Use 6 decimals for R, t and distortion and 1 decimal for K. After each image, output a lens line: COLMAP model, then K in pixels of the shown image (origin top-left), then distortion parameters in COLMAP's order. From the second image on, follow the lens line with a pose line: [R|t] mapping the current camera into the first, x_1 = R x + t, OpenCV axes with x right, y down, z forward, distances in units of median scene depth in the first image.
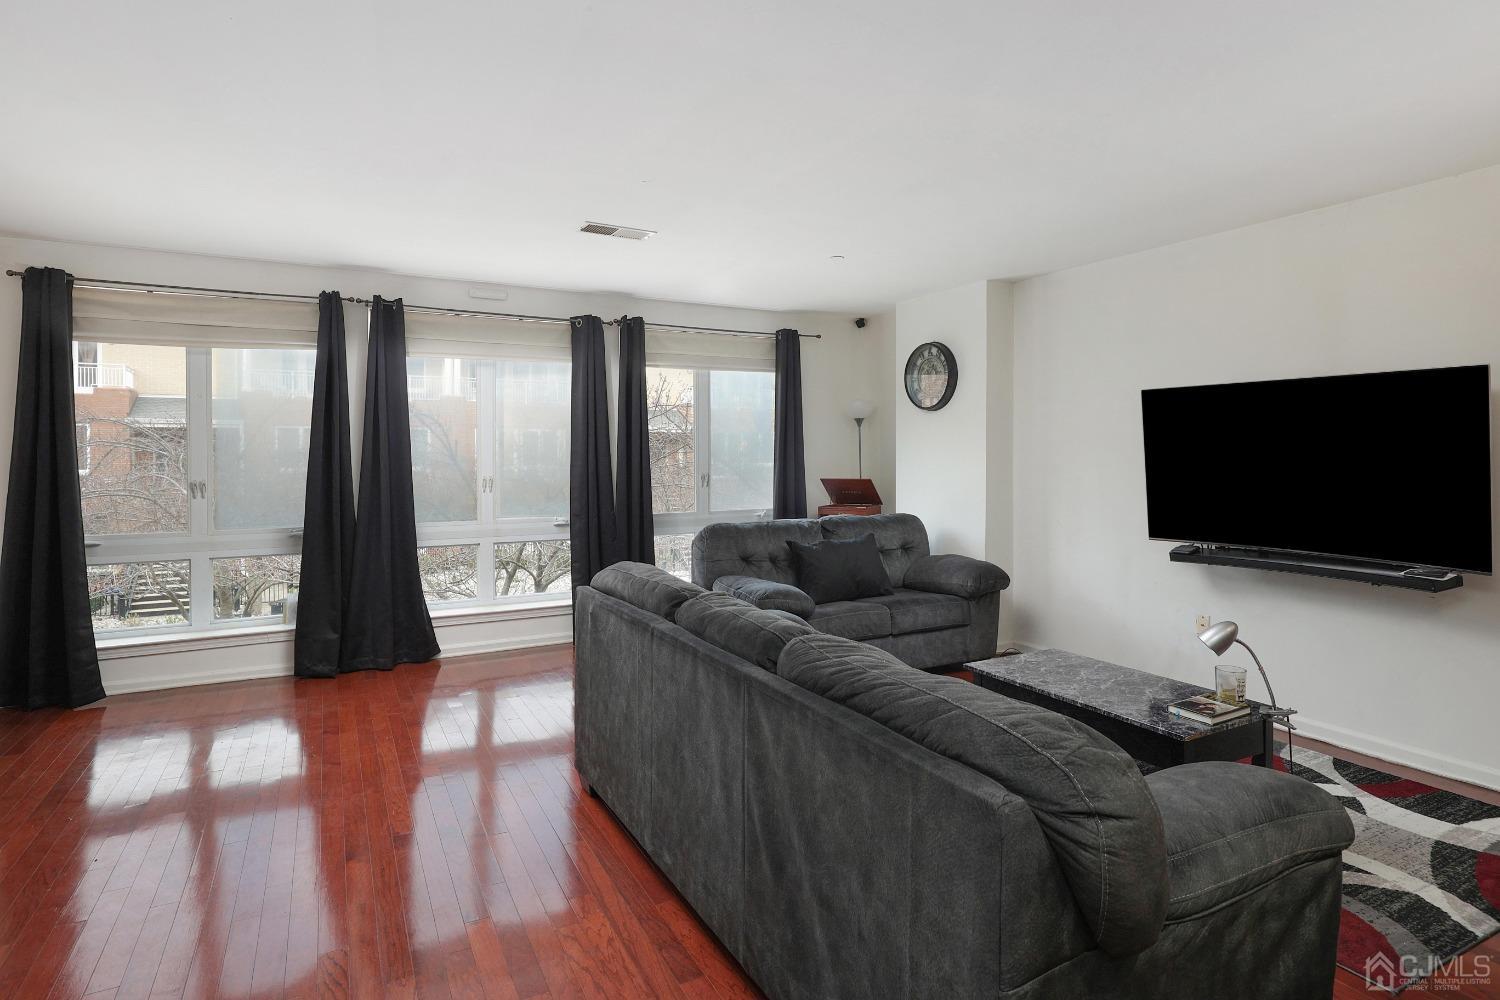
lens RADIAL K [[807.0, 0, 758.2], [0, 807.0, 485.8], [0, 0, 1]] dist [-0.001302, -0.000260]
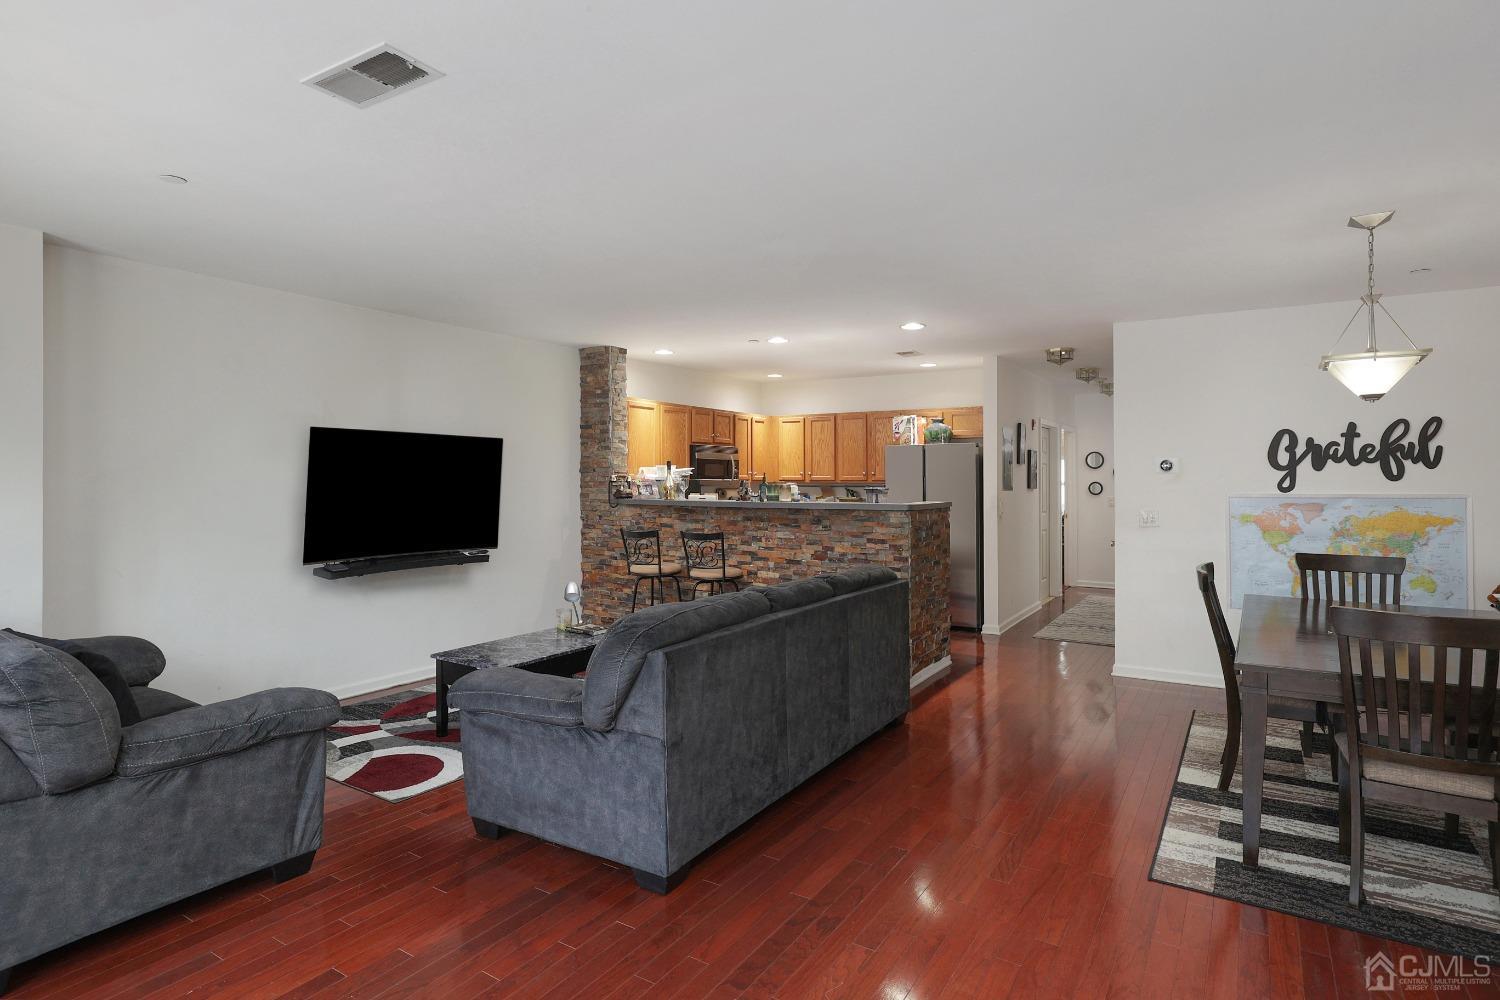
lens RADIAL K [[807.0, 0, 758.2], [0, 807.0, 485.8], [0, 0, 1]] dist [-0.001302, -0.000260]
pose [[-0.512679, -0.001442, 0.858579, -0.834427], [0.029040, 0.999397, 0.019019, -0.045906], [-0.858089, 0.034684, -0.512328, 1.140235]]
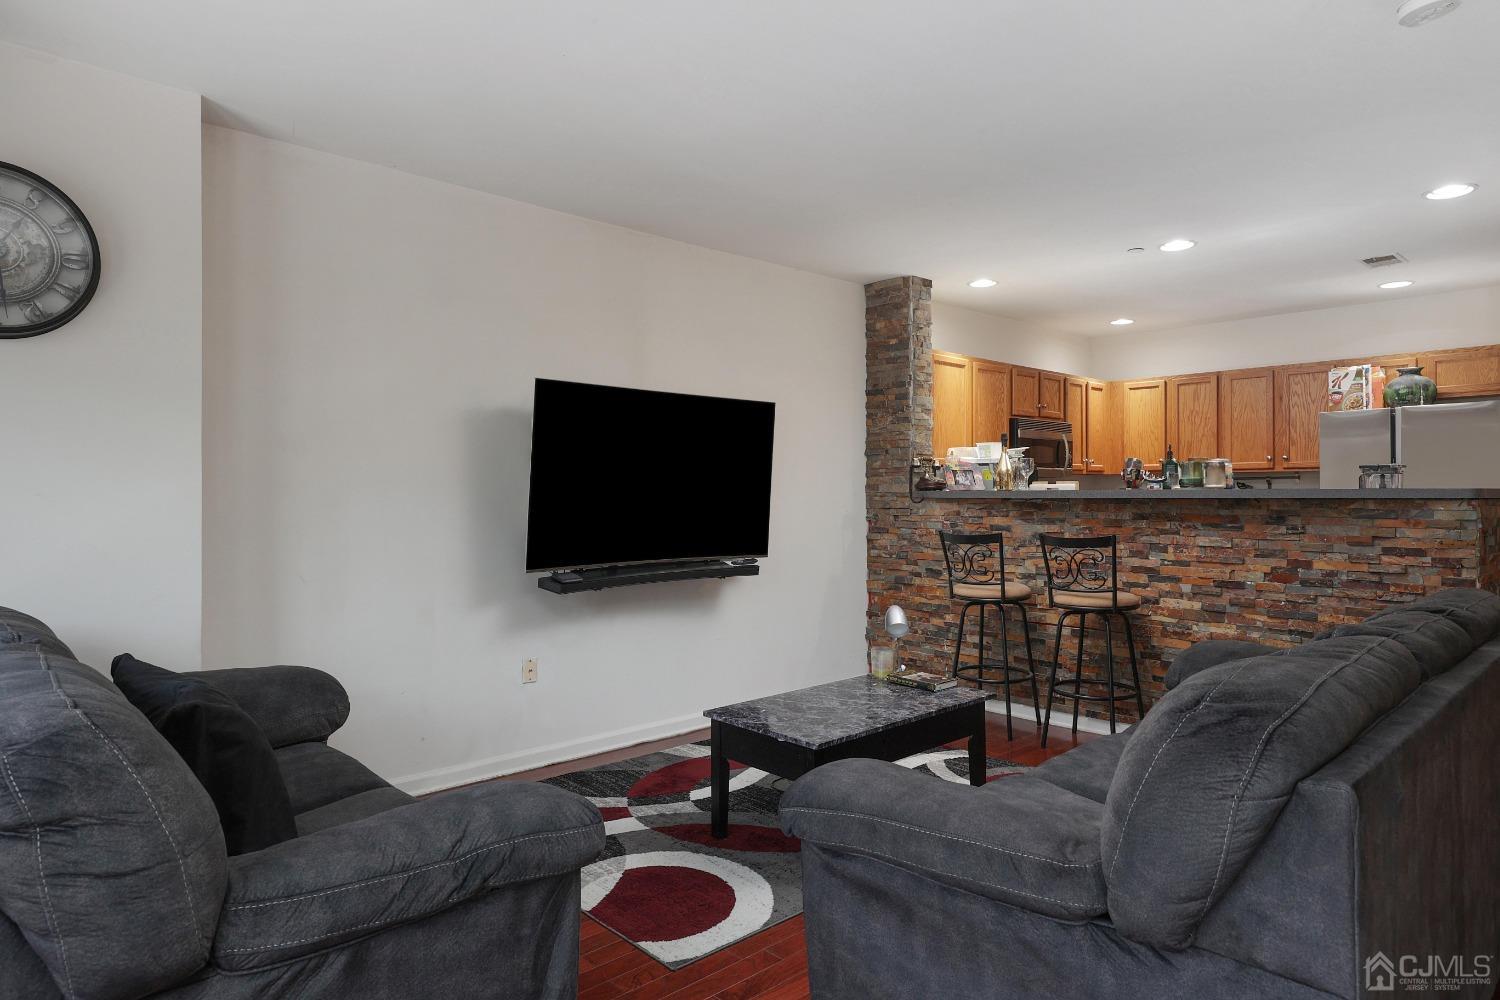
lens RADIAL K [[901.1, 0, 742.6], [0, 901.1, 497.4], [0, 0, 1]] dist [0.003352, -0.000075]
pose [[-0.271464, 0.004442, 0.962438, -0.446288], [0.035187, 0.999367, 0.005313, -0.002176], [-0.961805, 0.035307, -0.271449, 1.146399]]
